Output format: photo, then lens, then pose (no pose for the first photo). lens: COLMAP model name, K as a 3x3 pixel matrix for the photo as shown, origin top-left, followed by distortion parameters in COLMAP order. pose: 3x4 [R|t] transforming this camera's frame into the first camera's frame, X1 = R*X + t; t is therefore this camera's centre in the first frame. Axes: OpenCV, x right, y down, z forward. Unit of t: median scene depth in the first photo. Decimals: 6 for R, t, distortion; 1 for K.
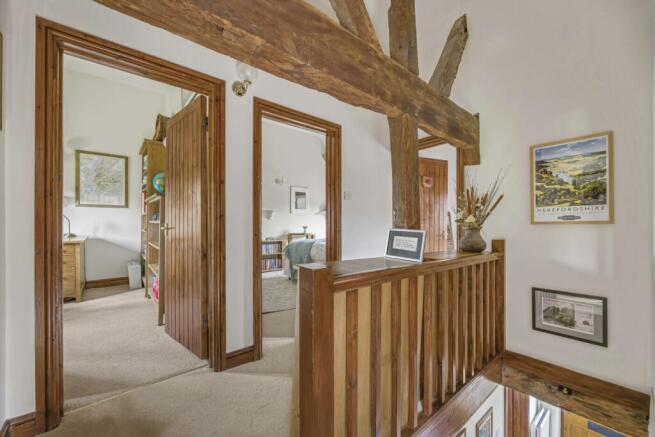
lens RADIAL K [[262.0, 0, 331.4], [0, 262.0, 222.0], [0, 0, 1]] dist [-0.008931, -0.000309]
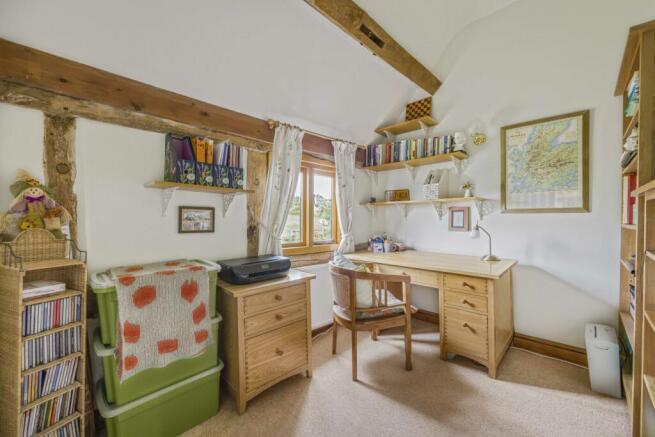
lens RADIAL K [[262.0, 0, 331.4], [0, 262.0, 222.0], [0, 0, 1]] dist [-0.008931, -0.000309]
pose [[0.098995, 0.003882, -0.995080, -0.357976], [0.000267, 0.999992, 0.003928, -0.039338], [0.995088, -0.000654, 0.098994, 0.491692]]
